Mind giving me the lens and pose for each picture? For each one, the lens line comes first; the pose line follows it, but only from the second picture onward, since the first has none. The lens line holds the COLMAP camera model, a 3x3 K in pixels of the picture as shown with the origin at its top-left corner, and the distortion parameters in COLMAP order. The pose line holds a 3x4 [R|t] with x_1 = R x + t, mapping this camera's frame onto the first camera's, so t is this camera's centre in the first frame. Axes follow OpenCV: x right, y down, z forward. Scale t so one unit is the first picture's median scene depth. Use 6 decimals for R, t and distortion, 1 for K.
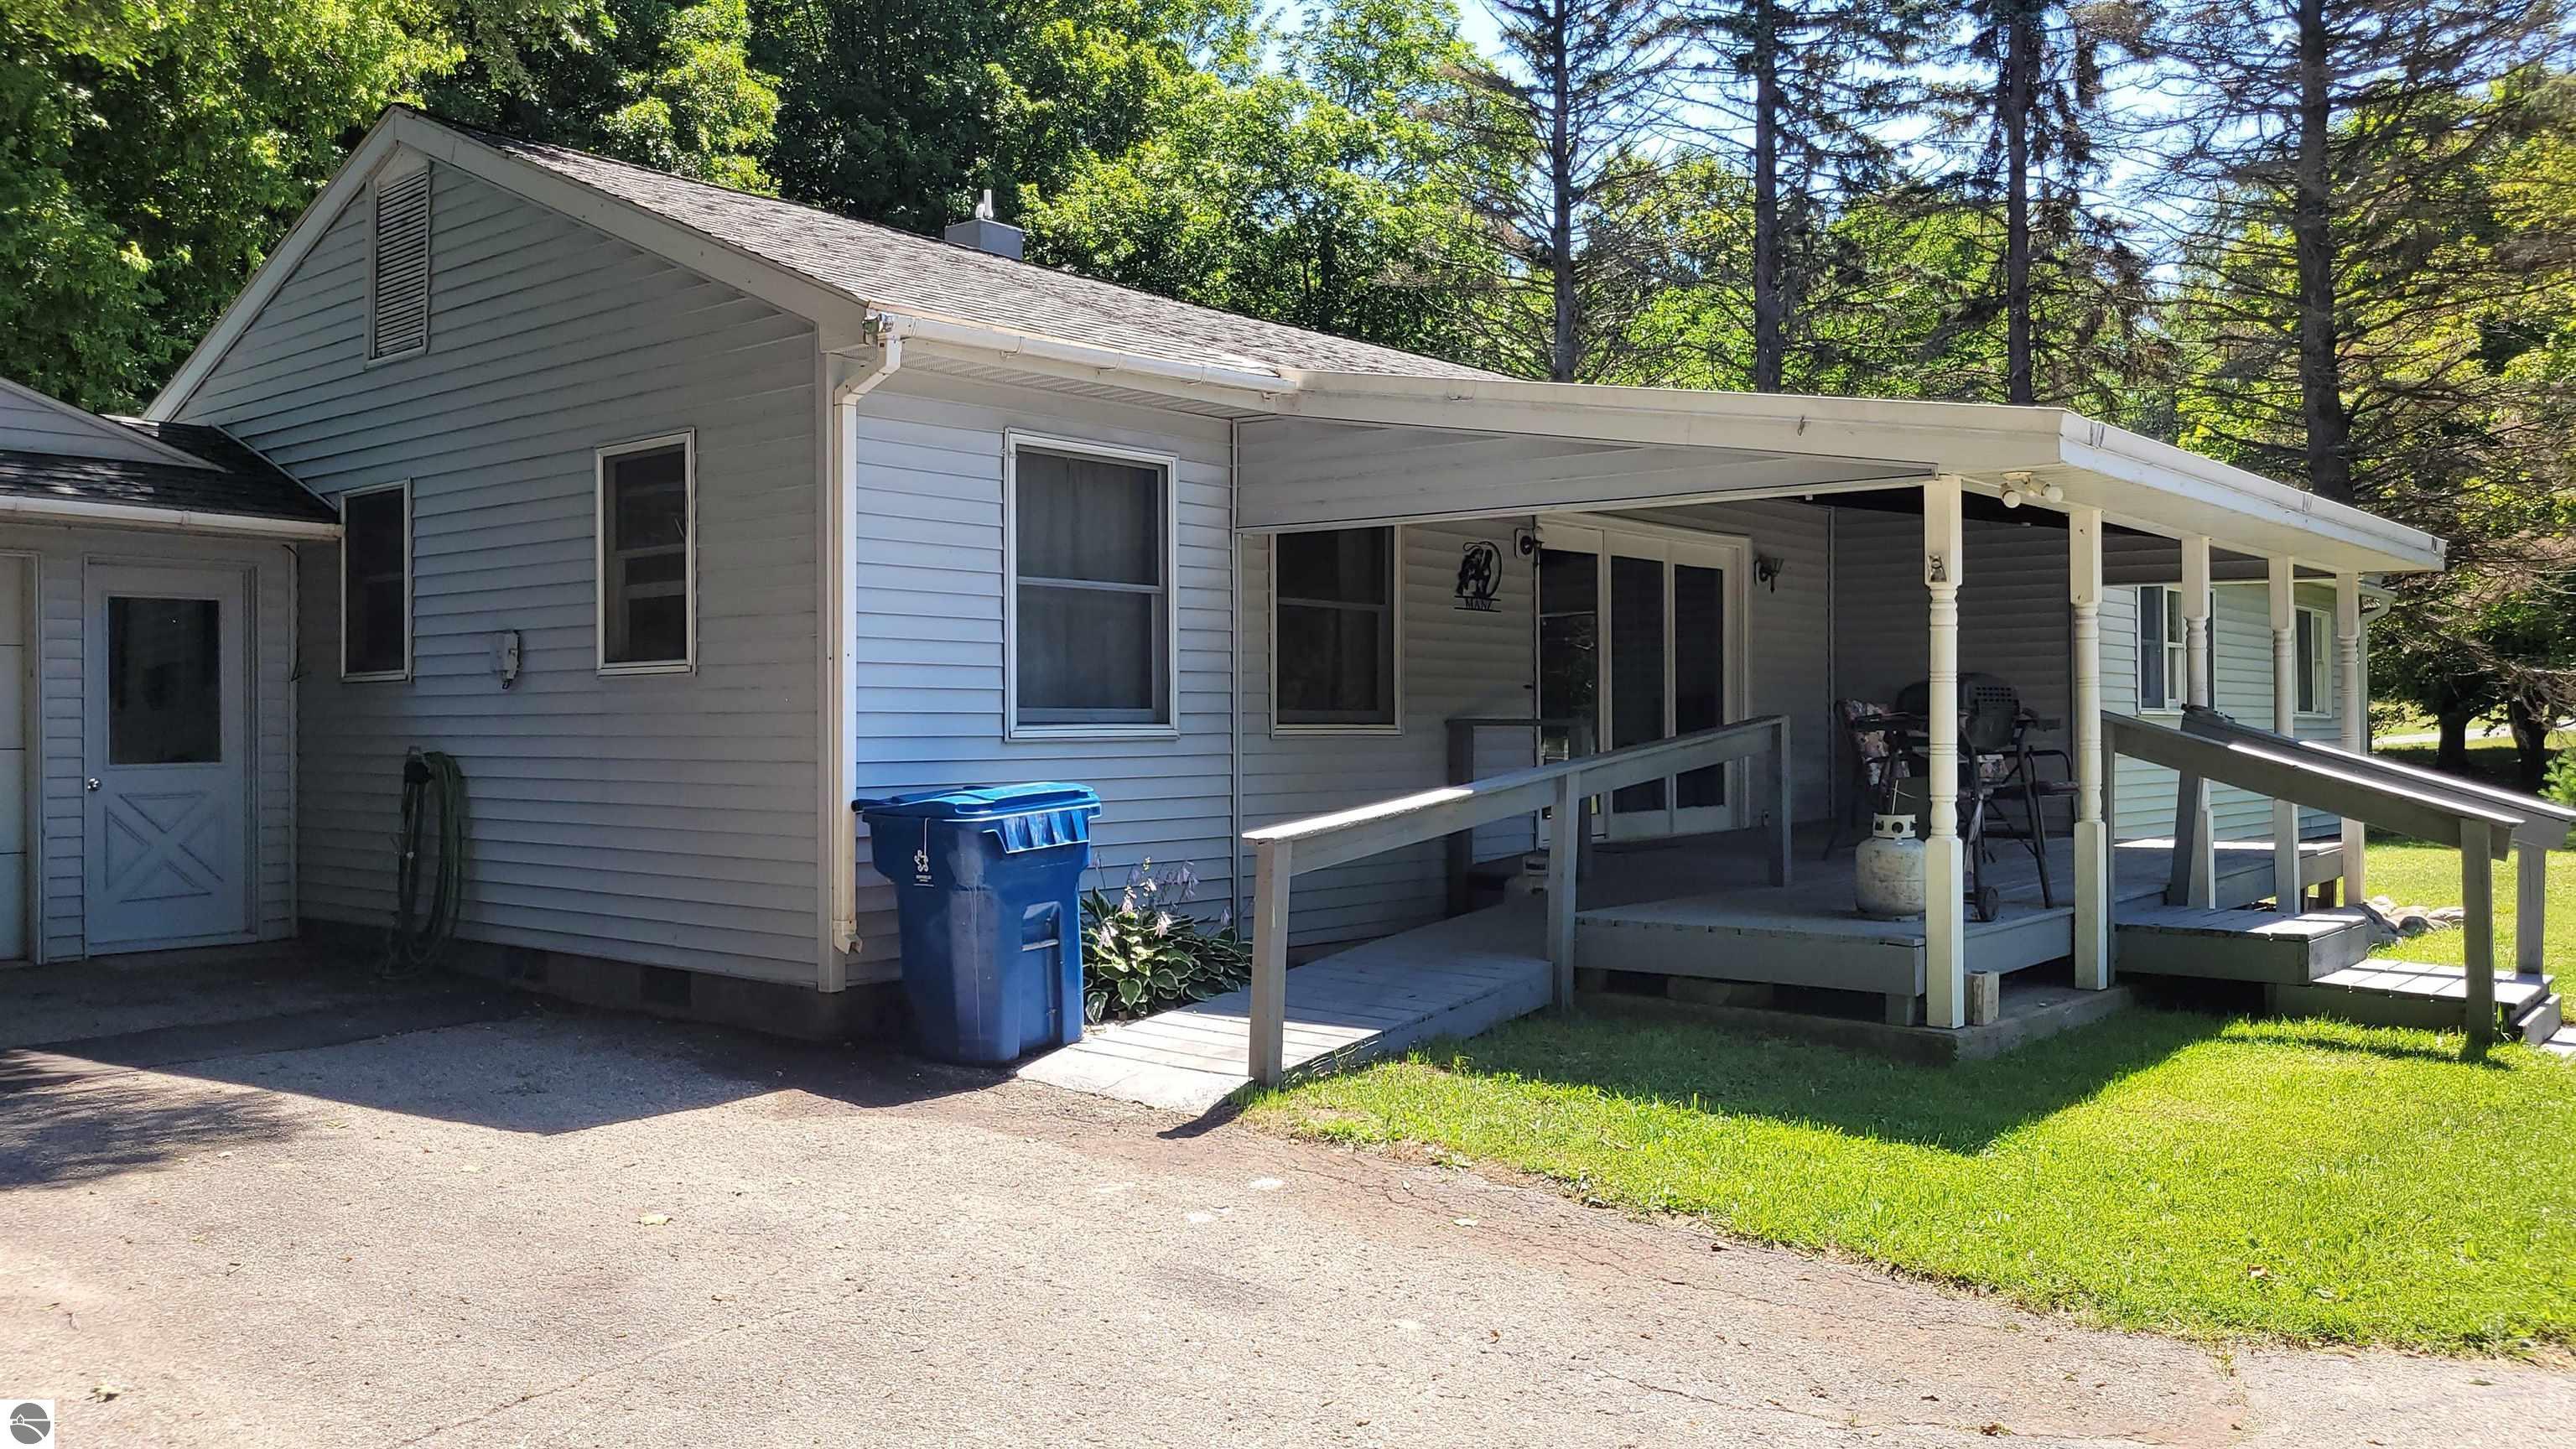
lens RADIAL K [[1931.0, 0, 1296.4], [0, 1931.0, 729.2], [0, 0, 1]] dist [0.027279, -0.002971]
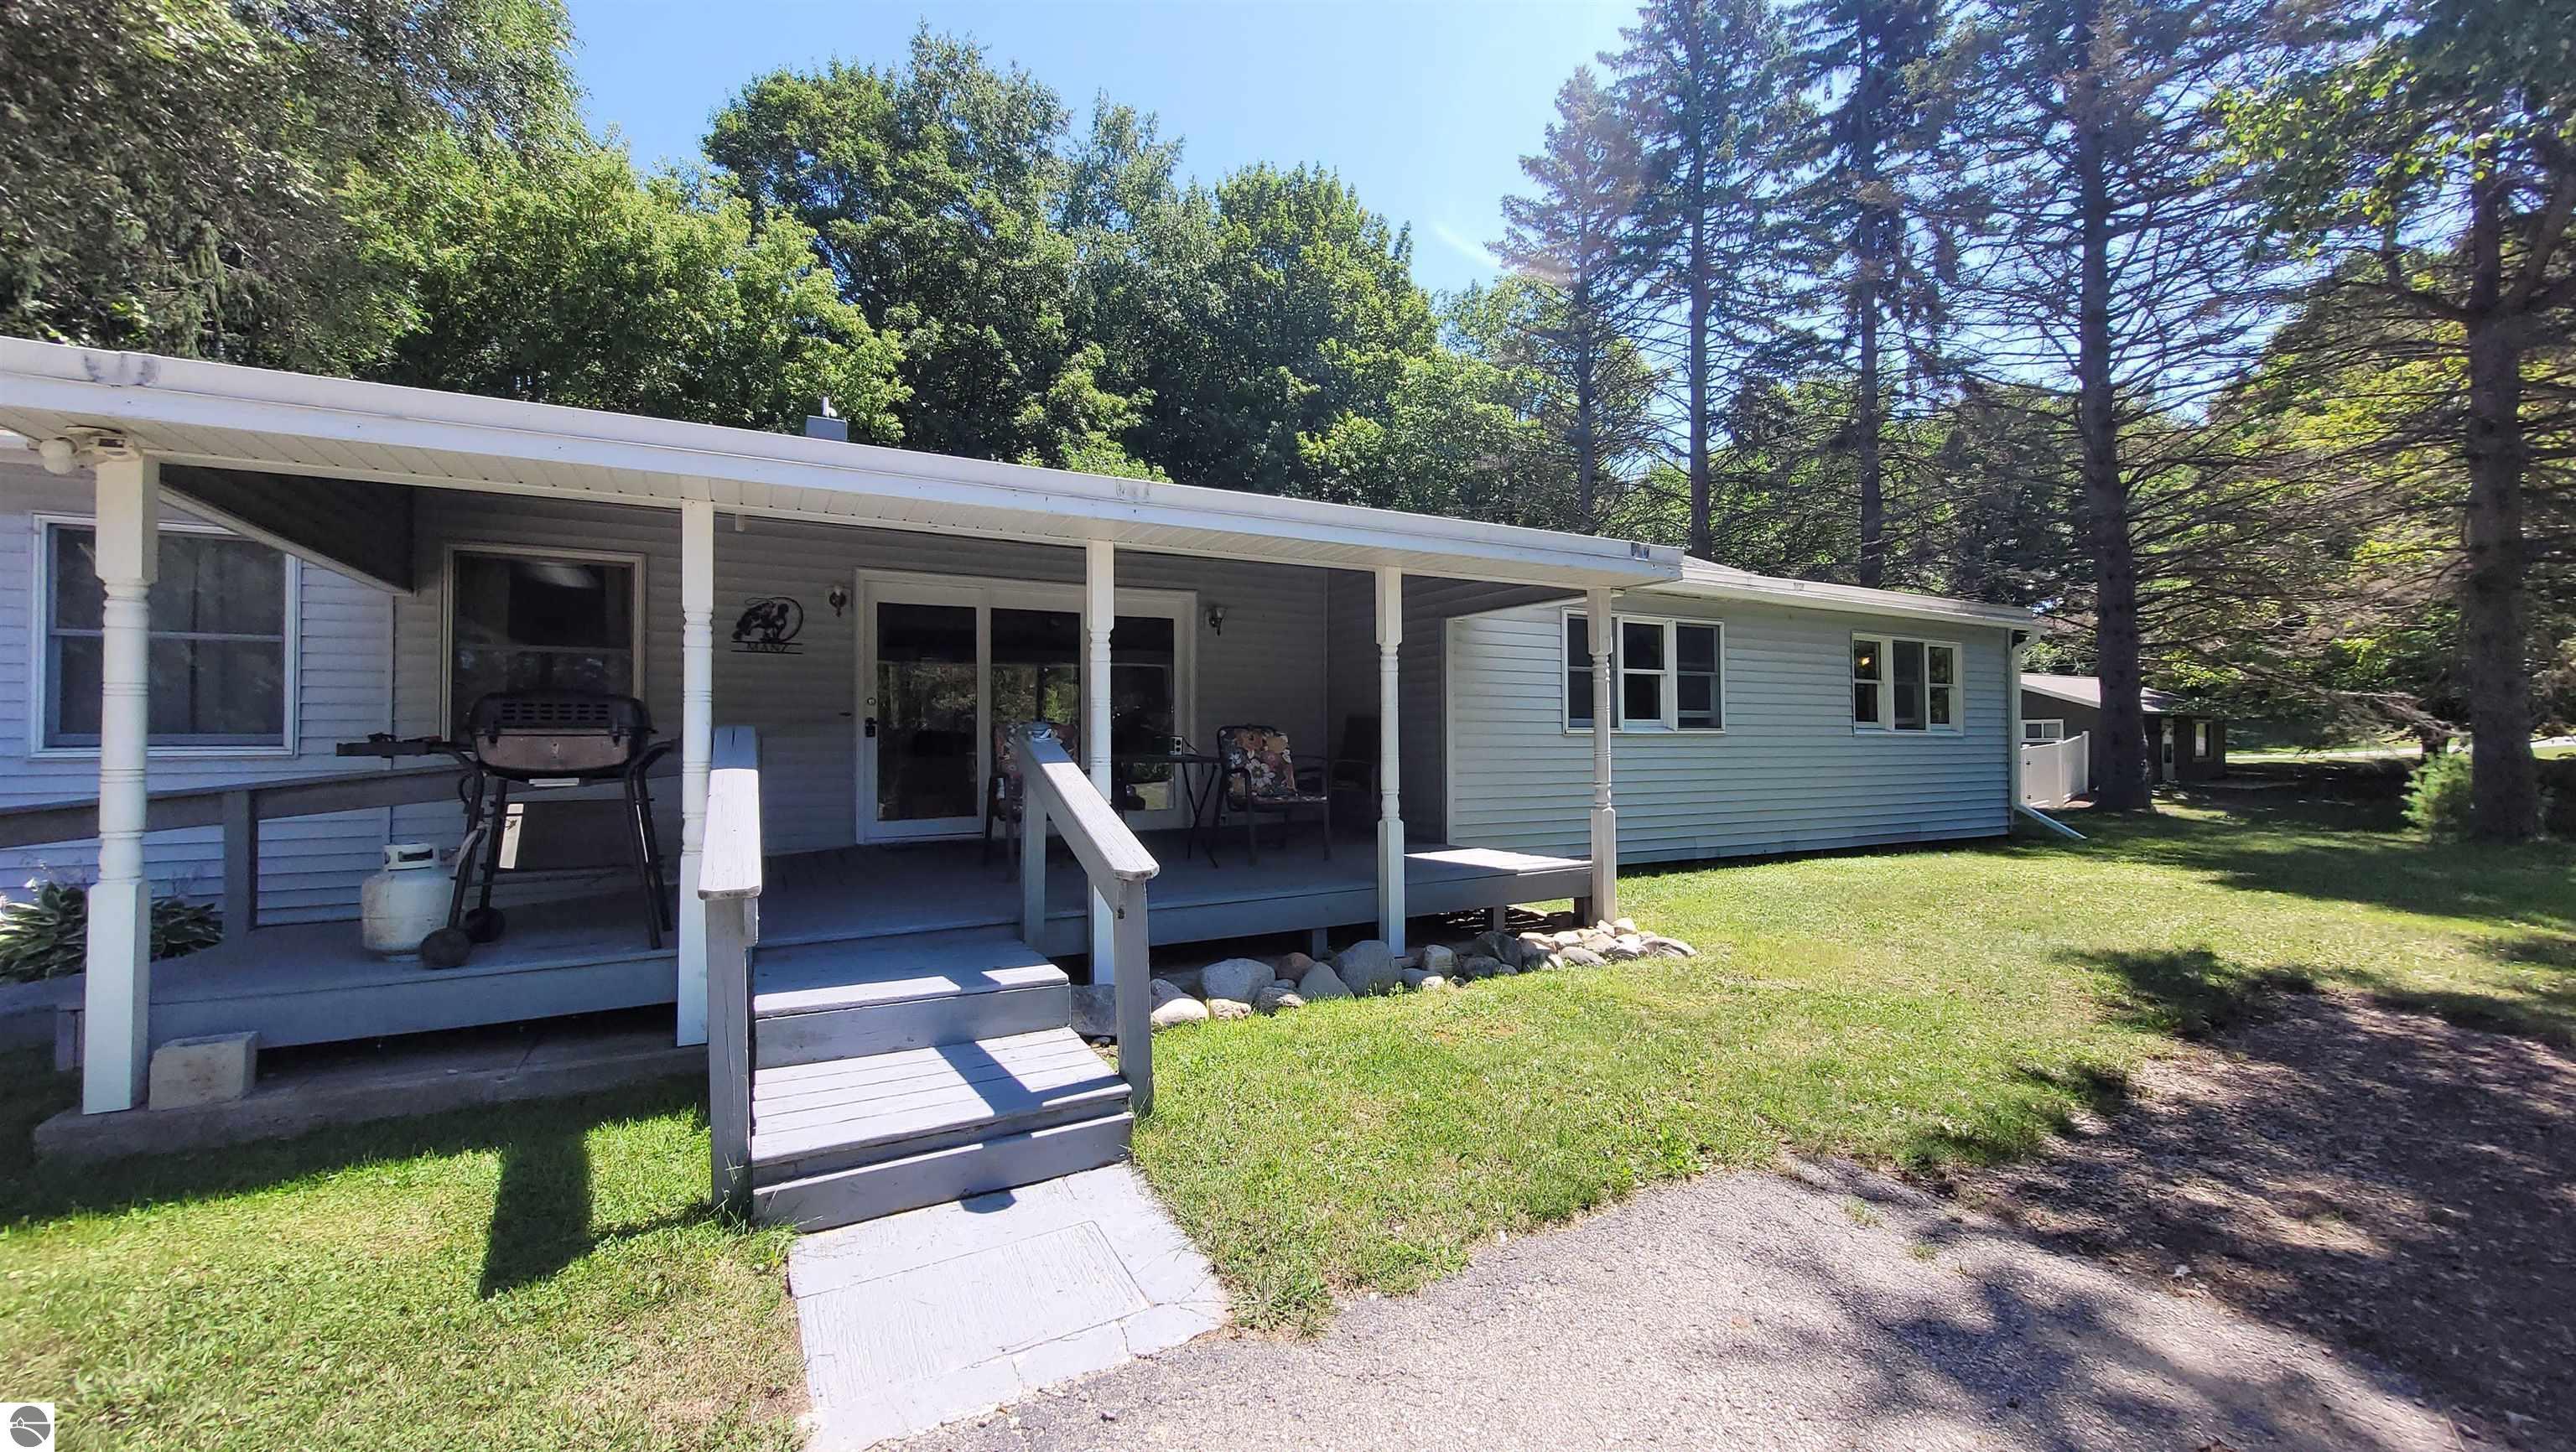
lens RADIAL K [[1018.5, 0, 1295.3], [0, 1018.5, 719.4], [0, 0, 1]] dist [0.008523, -0.001086]
pose [[0.932622, -0.010600, -0.360700, 0.654737], [0.002125, 0.999712, -0.023884, -0.001901], [0.360849, 0.021508, 0.932376, 0.513281]]
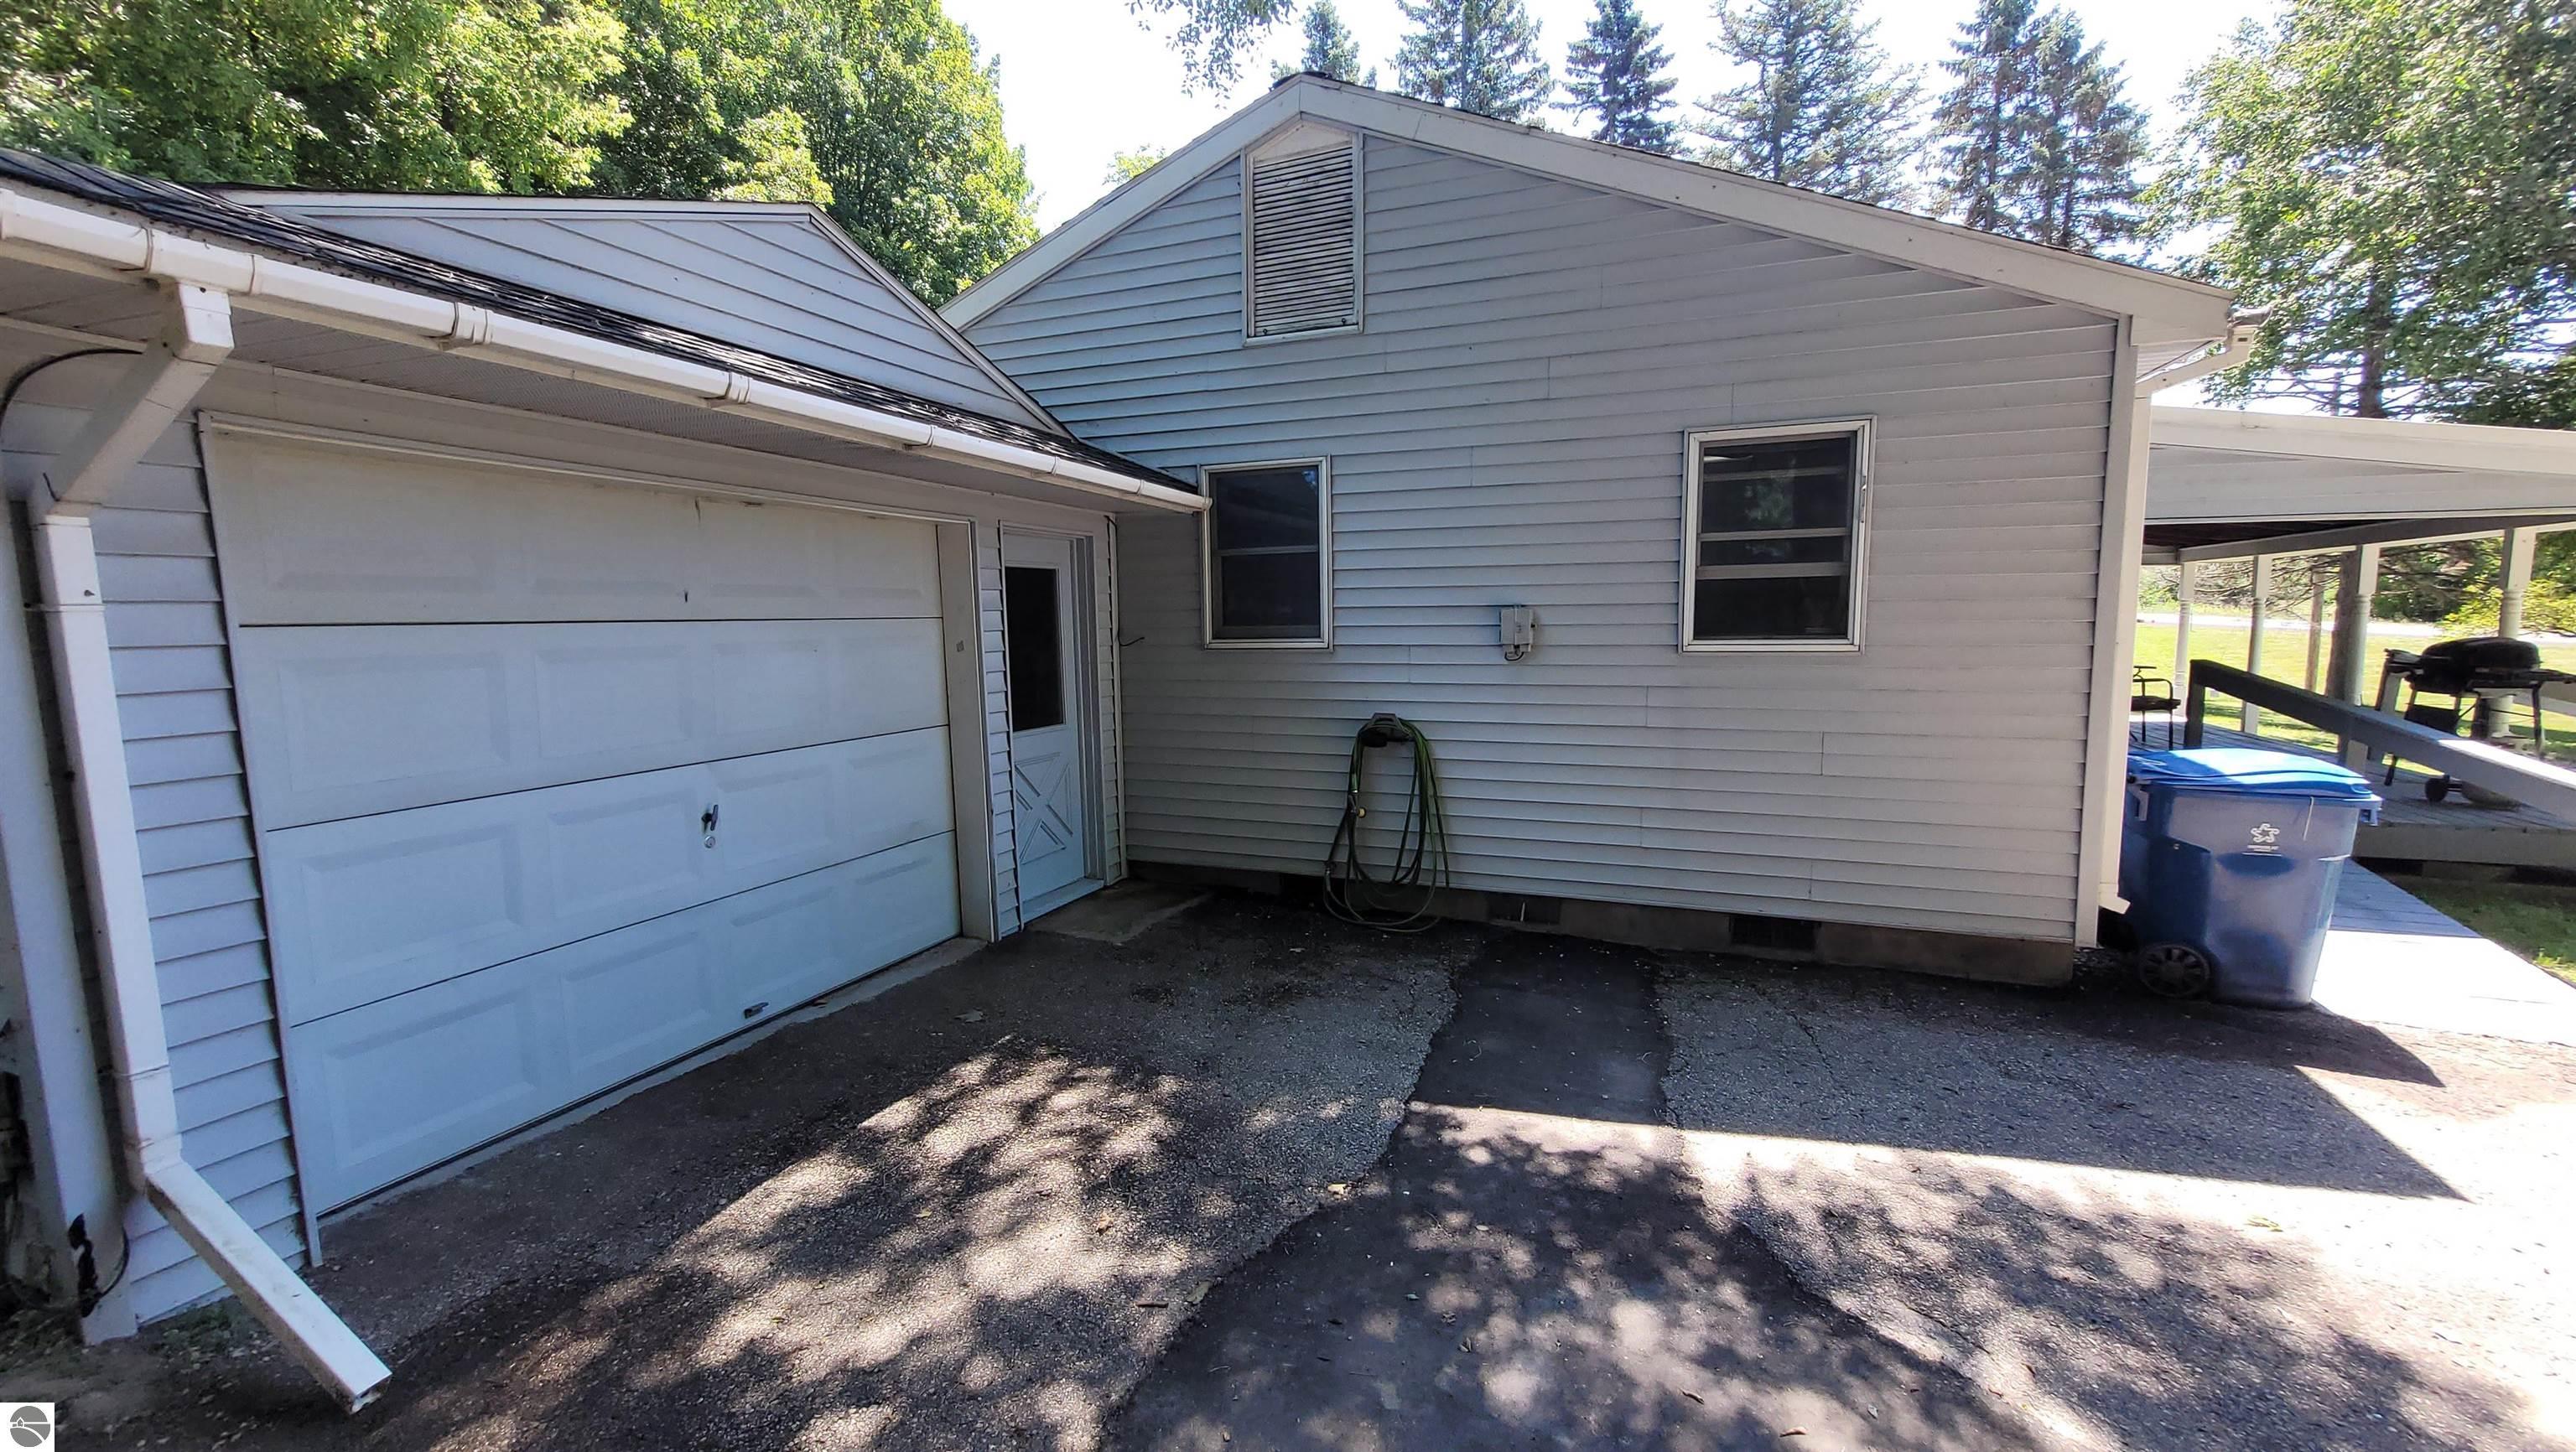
lens RADIAL K [[1018.5, 0, 1294.0], [0, 1018.5, 741.8], [0, 0, 1]] dist [0.008523, -0.001086]
pose [[0.945770, -0.042020, 0.322108, -0.590014], [0.005552, 0.993544, 0.113310, -0.033850], [-0.324790, -0.105377, 0.939898, 0.422530]]
